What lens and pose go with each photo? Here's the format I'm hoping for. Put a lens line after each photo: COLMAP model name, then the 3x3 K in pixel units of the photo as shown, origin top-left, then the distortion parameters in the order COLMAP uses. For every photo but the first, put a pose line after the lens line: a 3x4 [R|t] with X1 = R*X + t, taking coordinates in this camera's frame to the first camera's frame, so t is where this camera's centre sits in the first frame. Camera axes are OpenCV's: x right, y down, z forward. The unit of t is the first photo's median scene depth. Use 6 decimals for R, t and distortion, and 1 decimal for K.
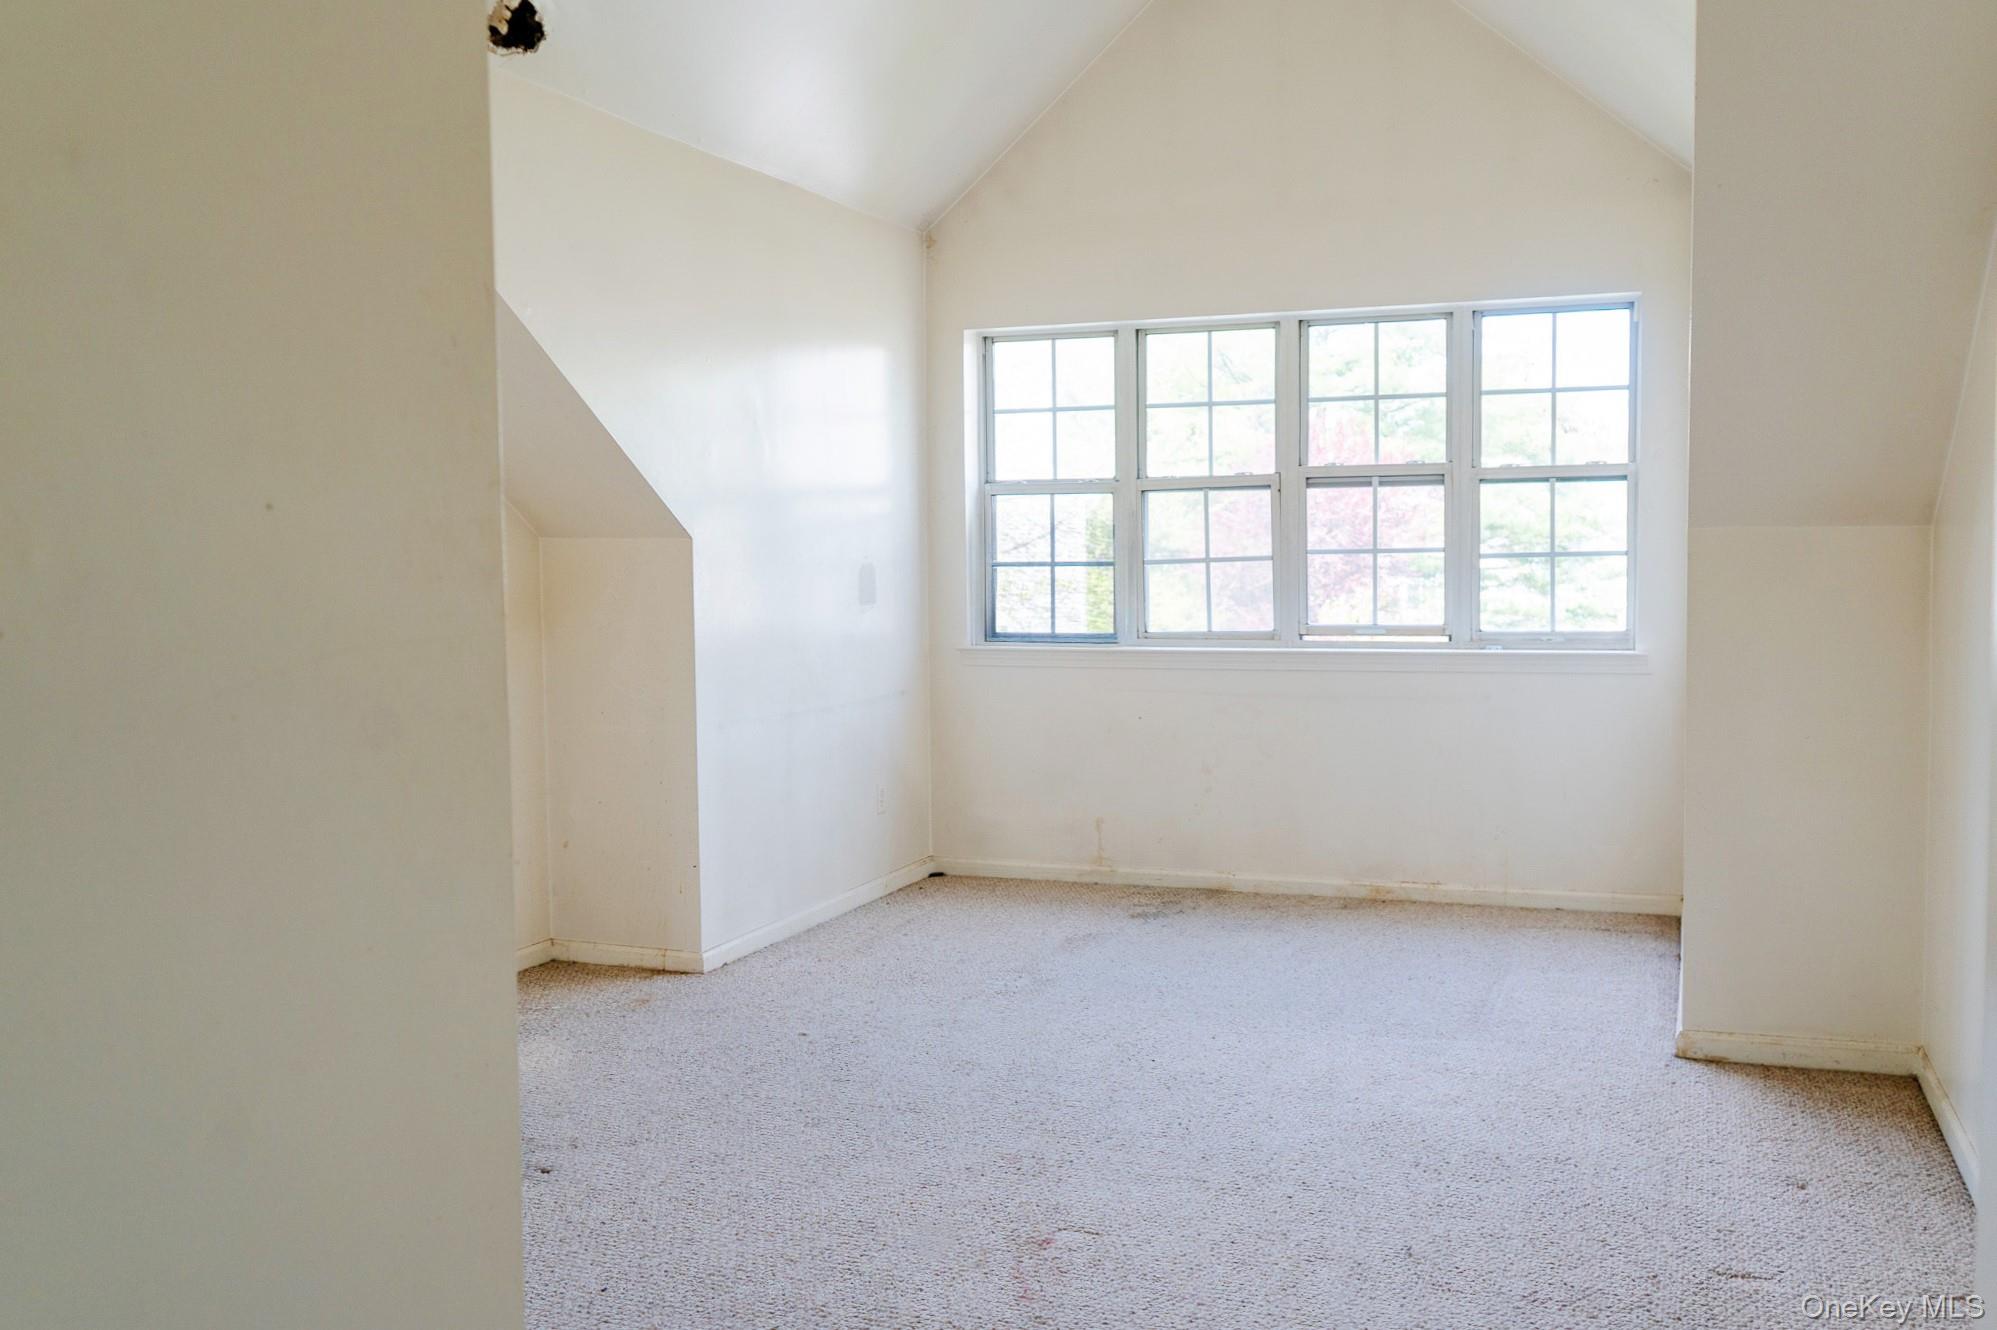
lens RADIAL K [[1775.0, 0, 998.5], [0, 1775.0, 665.0], [0, 0, 1]] dist [-0.025624, -0.002996]
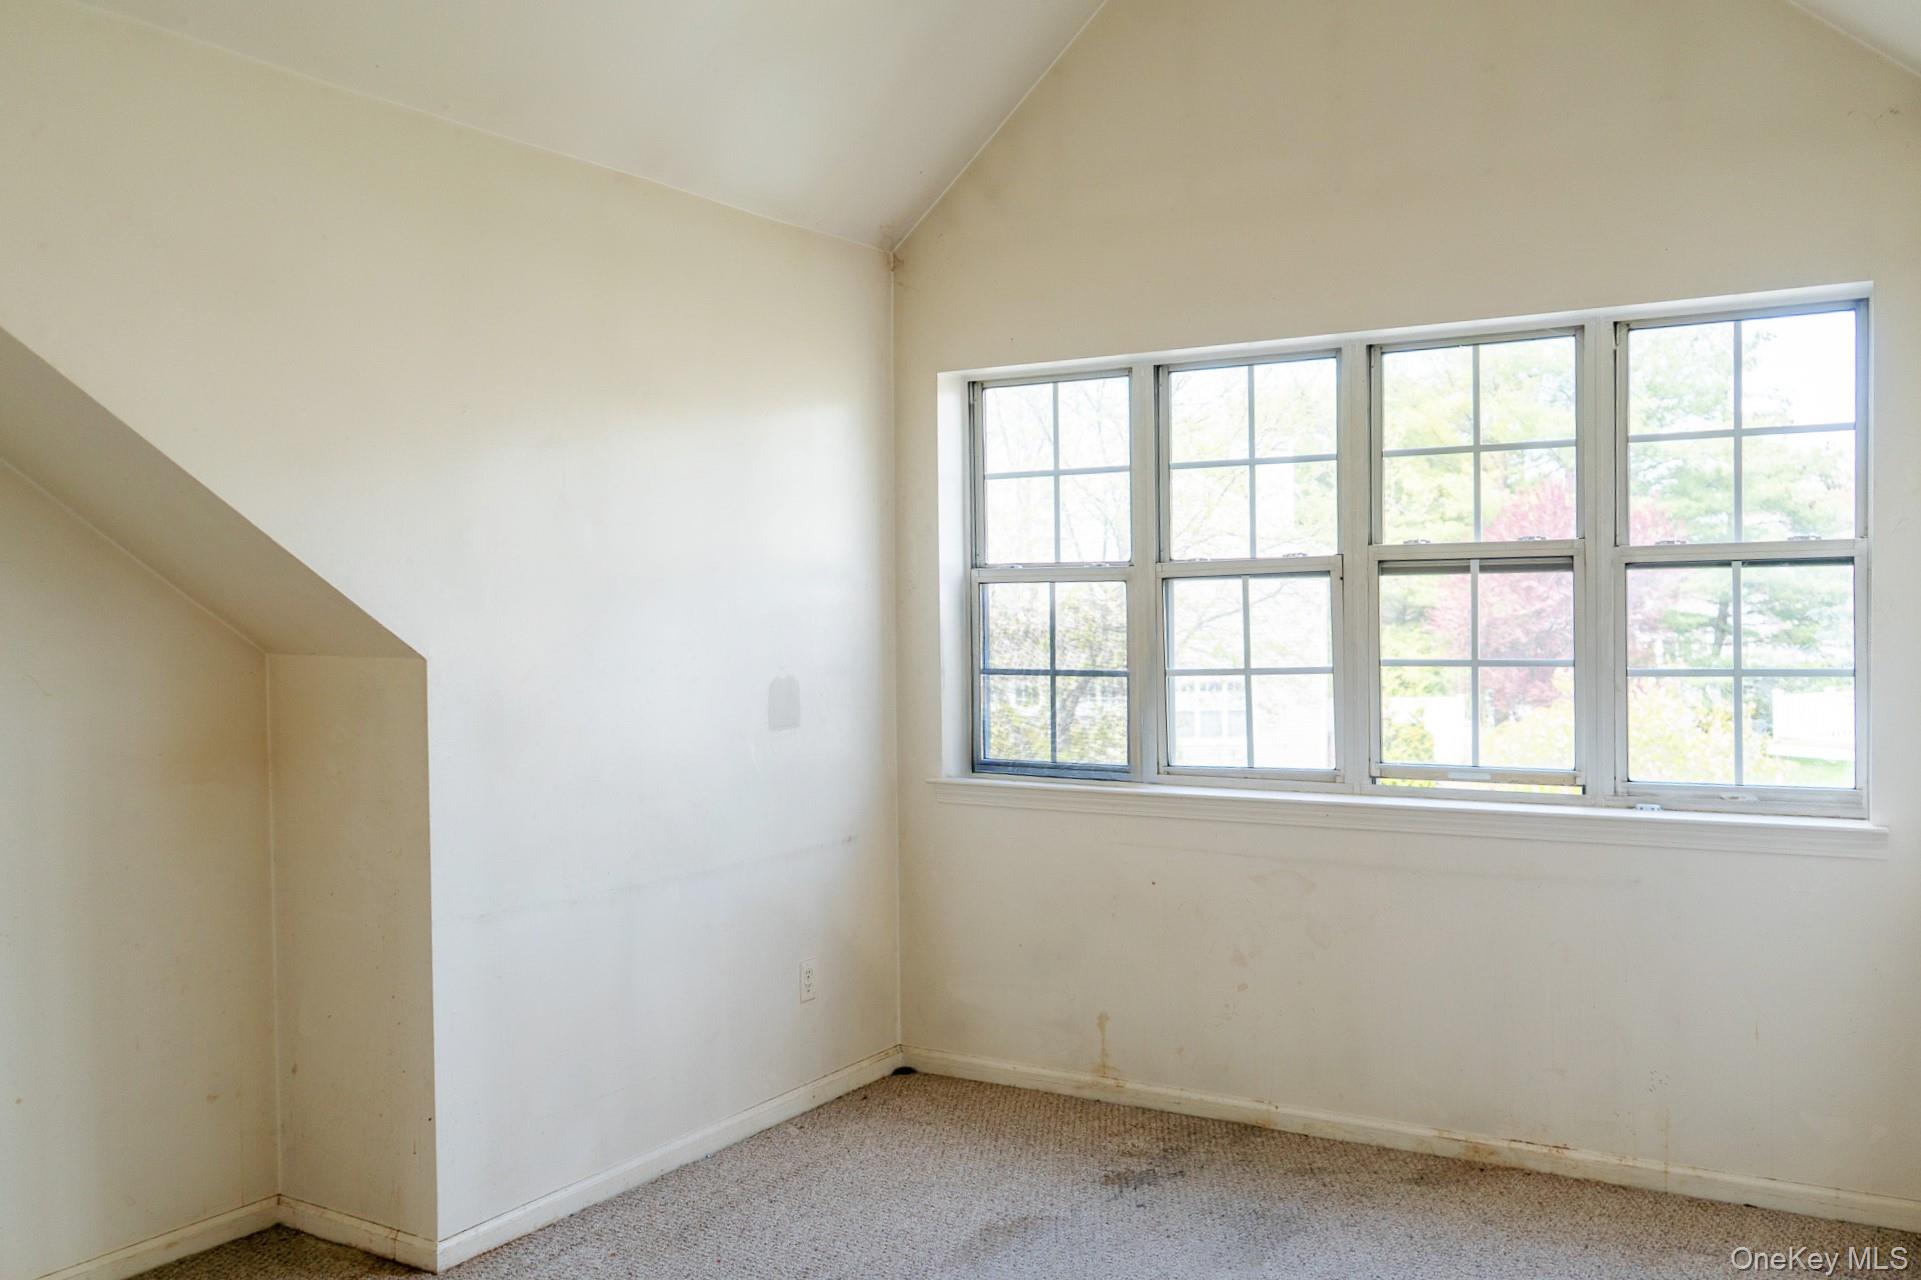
lens RADIAL K [[1630.2, 0, 960.5], [0, 1630.2, 640.0], [0, 0, 1]] dist [-0.016972, 0.012531]
pose [[0.983367, 0.003626, -0.181592, 0.125625], [-0.011444, 0.999051, -0.042022, -0.043066], [0.181267, 0.043401, 0.982476, 0.313757]]
